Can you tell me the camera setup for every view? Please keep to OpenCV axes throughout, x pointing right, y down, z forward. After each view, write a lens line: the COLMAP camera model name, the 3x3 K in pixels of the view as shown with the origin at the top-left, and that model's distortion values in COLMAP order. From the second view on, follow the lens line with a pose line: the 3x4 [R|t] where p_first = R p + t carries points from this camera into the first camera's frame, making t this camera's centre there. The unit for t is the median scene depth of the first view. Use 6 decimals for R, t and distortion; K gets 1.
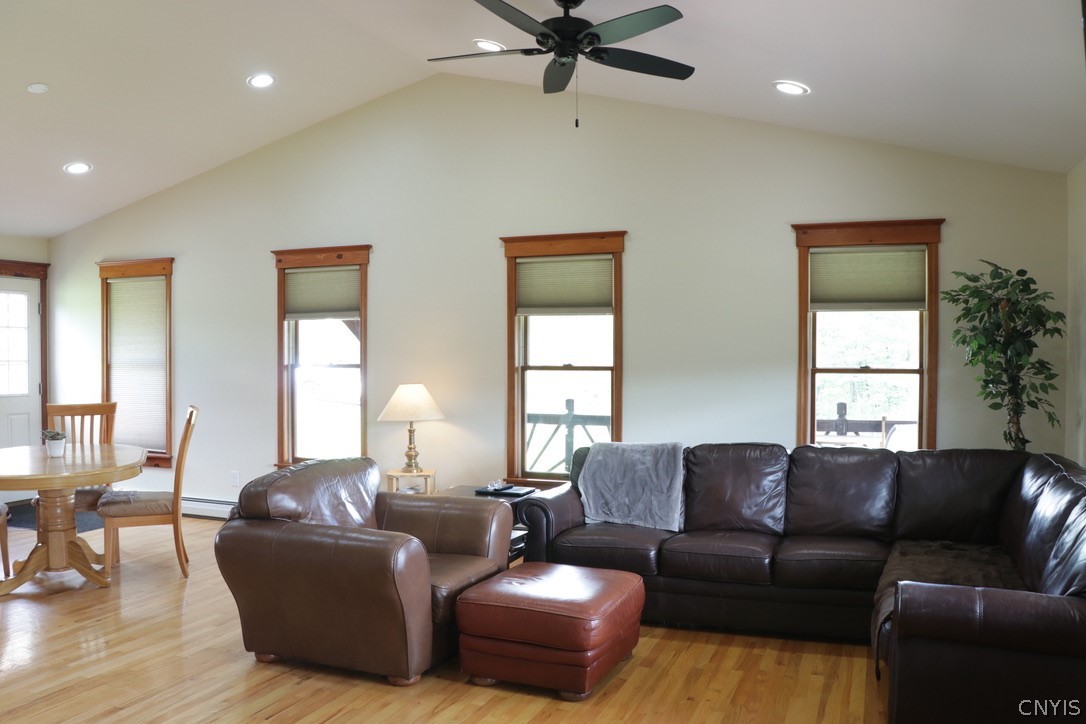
lens RADIAL K [[898.1, 0, 542.9], [0, 898.1, 378.7], [0, 0, 1]] dist [-0.171466, 0.135210]
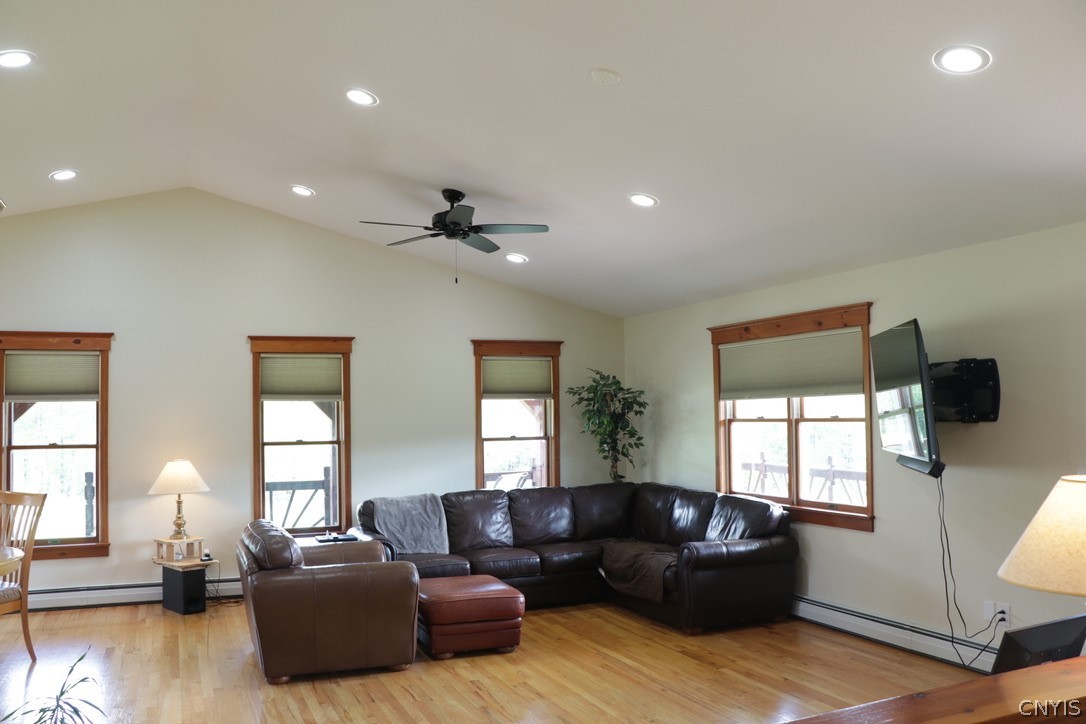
lens RADIAL K [[898.1, 0, 542.9], [0, 898.1, 378.7], [0, 0, 1]] dist [-0.171466, 0.135210]
pose [[0.717495, 0.020856, 0.696252, -0.658547], [0.036239, 0.997080, -0.067212, -0.006854], [-0.695621, 0.073455, 0.714644, -0.132282]]
